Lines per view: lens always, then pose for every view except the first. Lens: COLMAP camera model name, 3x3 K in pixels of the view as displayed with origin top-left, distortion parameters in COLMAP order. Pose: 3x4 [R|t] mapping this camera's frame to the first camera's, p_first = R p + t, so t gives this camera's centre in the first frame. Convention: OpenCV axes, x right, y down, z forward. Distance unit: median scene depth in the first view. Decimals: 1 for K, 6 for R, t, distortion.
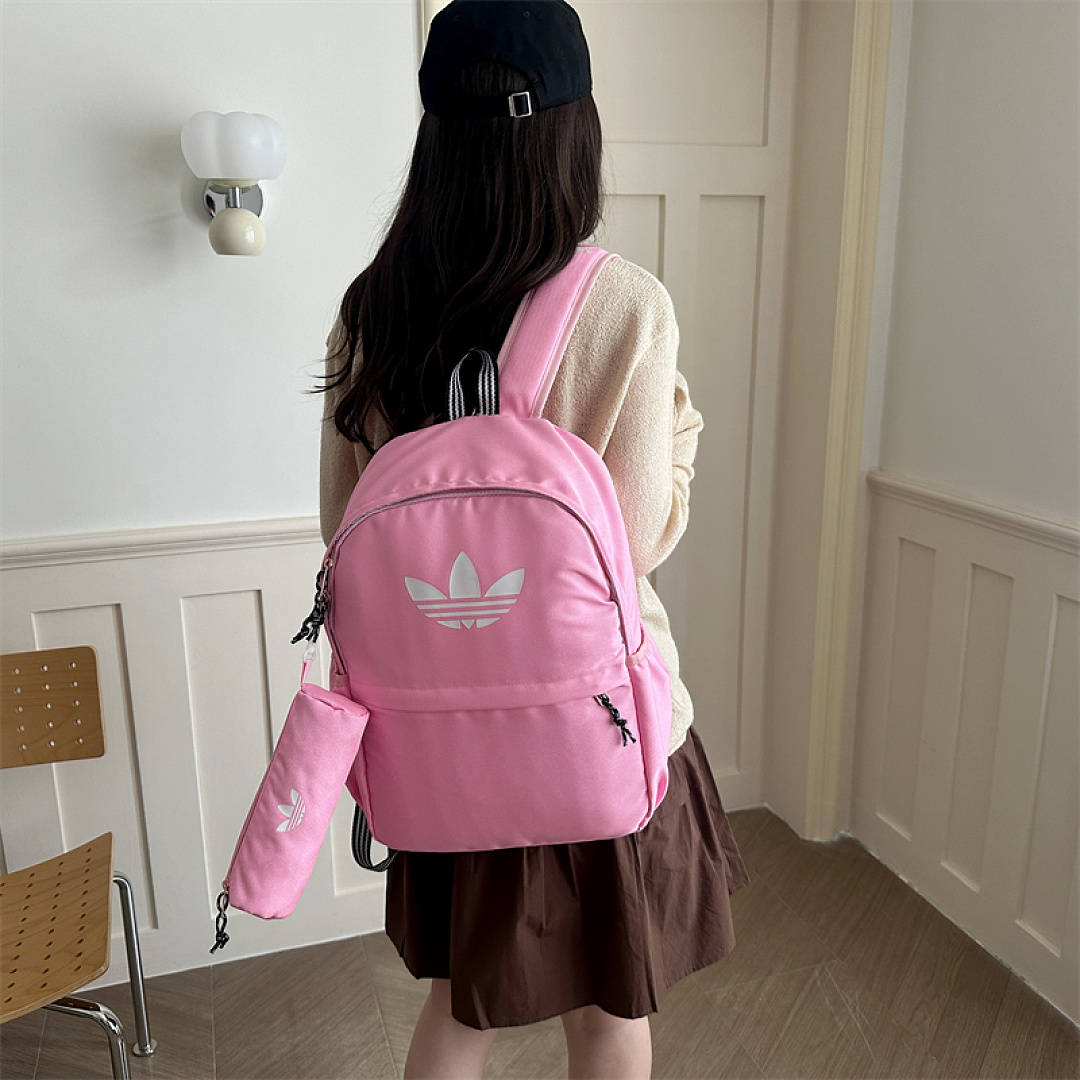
lens RADIAL K [[1086.3, 0, 550.8], [0, 1086.3, 536.5], [0, 0, 1]] dist [0.004017, 0.000000]
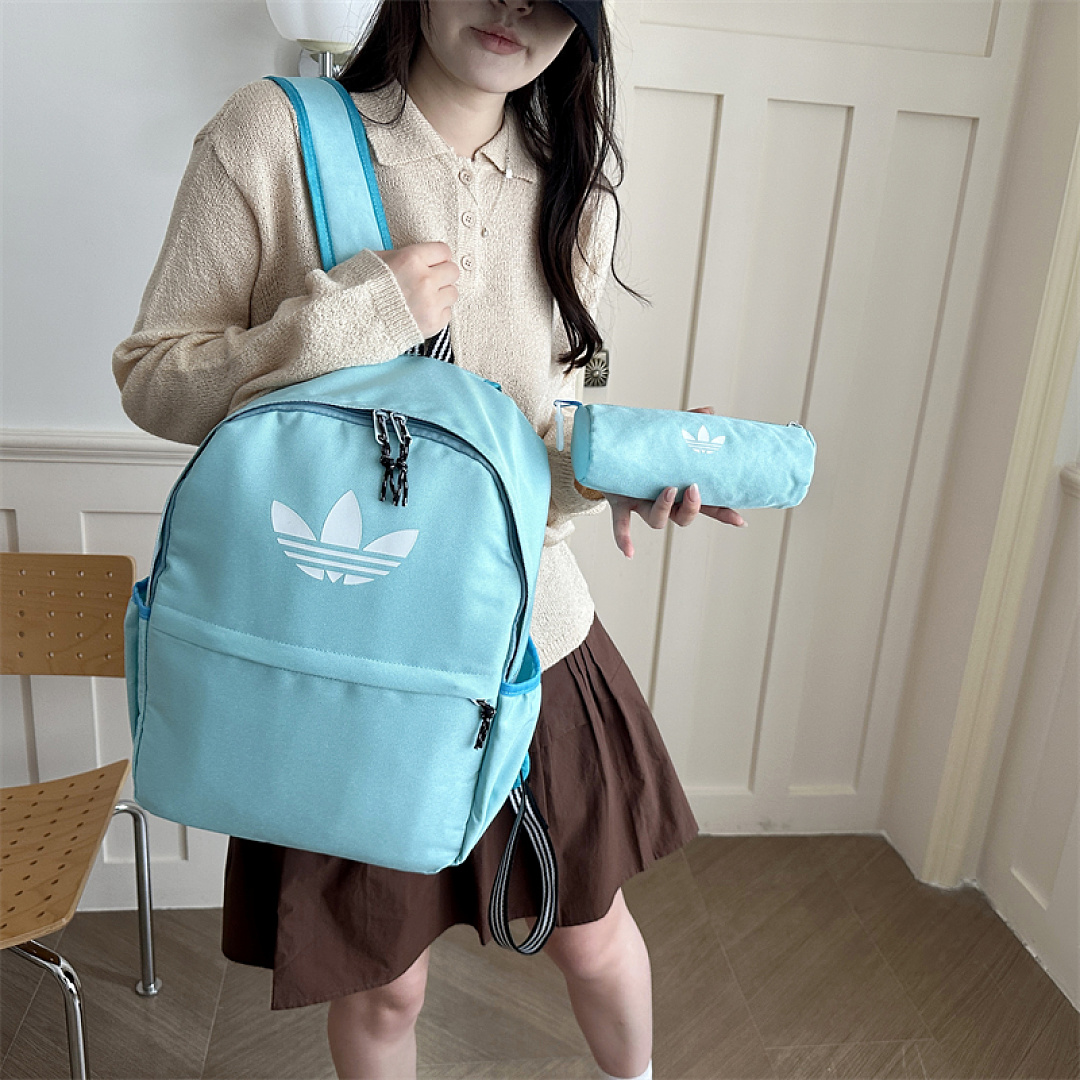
lens RADIAL K [[1086.3, 0, 550.8], [0, 1086.3, 532.0], [0, 0, 1]] dist [0.004017, 0.000000]
pose [[0.978592, 0.130816, -0.158883, 0.060471], [-0.121883, 0.990429, 0.064767, -0.020382], [0.165835, -0.044016, 0.985171, 0.144708]]
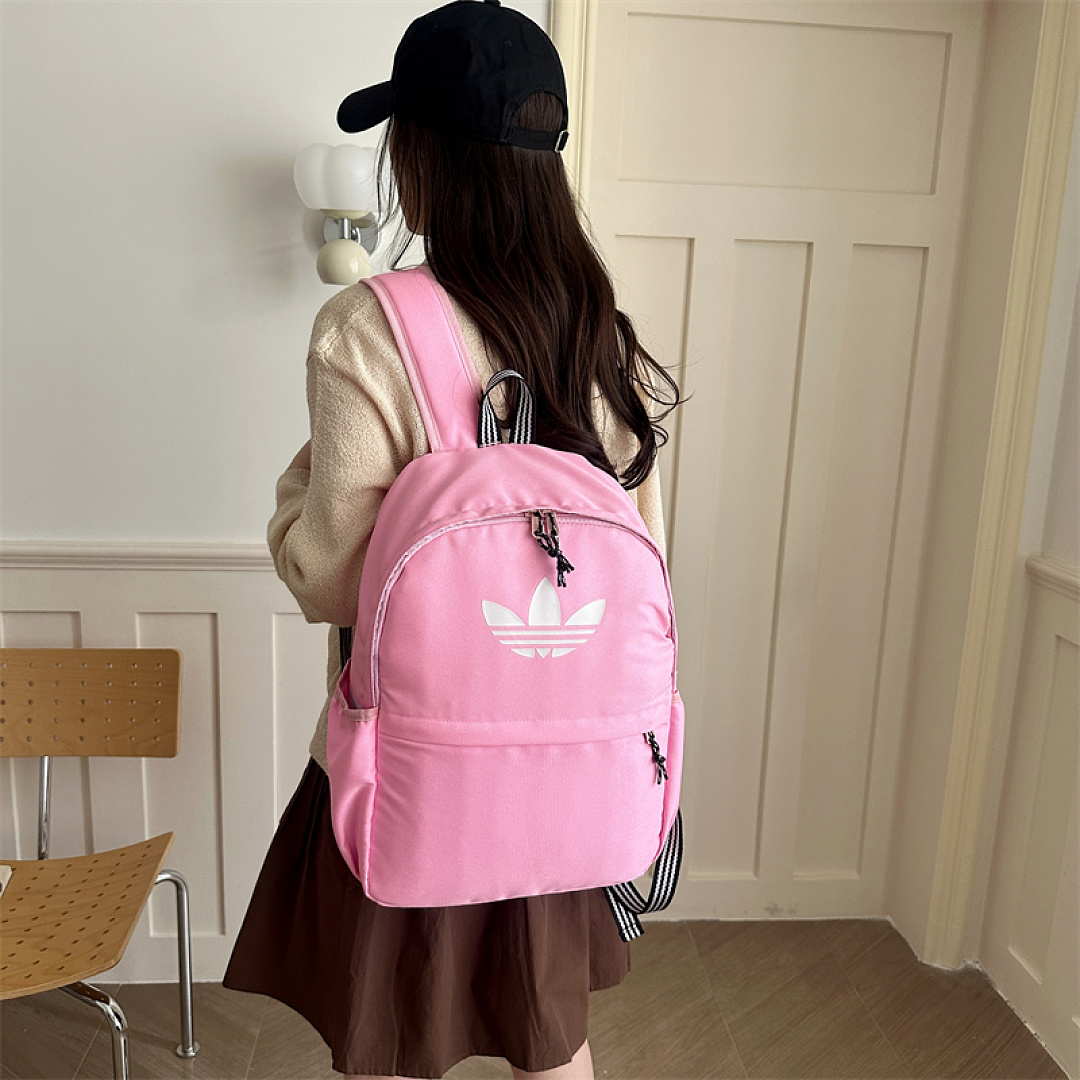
lens RADIAL K [[1086.3, 0, 532.6], [0, 1086.3, 544.1], [0, 0, 1]] dist [0.004017, 0.000000]
pose [[0.968354, 0.090619, -0.232549, 0.127935], [-0.100954, 0.994347, -0.032907, -0.000611], [0.228253, 0.055342, 0.972028, 0.054080]]
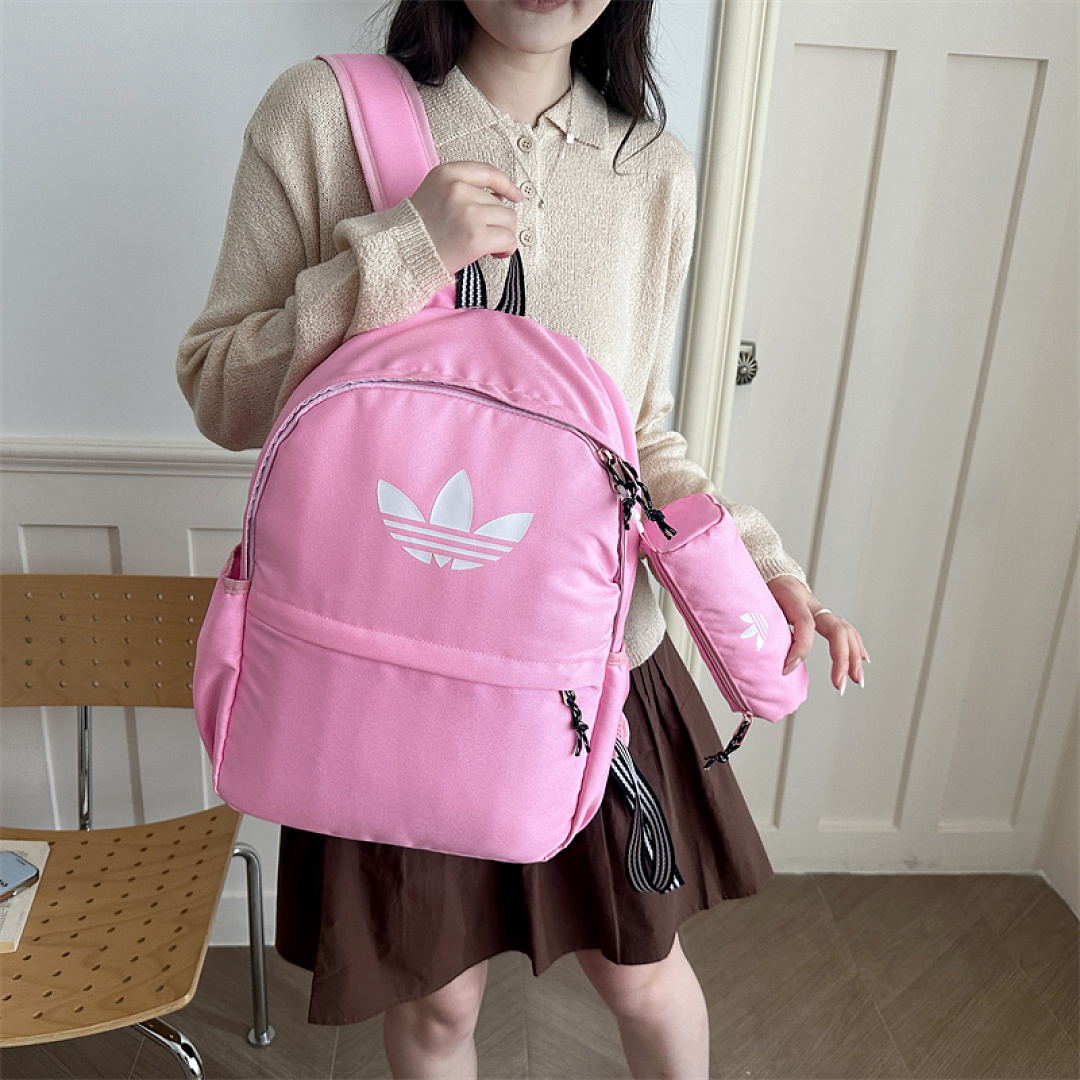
lens RADIAL K [[1086.3, 0, 534.8], [0, 1086.3, 545.9], [0, 0, 1]] dist [0.004017, 0.000000]
pose [[0.964996, 0.143795, -0.219331, -0.024076], [-0.121501, 0.986250, 0.112023, -0.041864], [0.232423, -0.081452, 0.969198, 0.224419]]
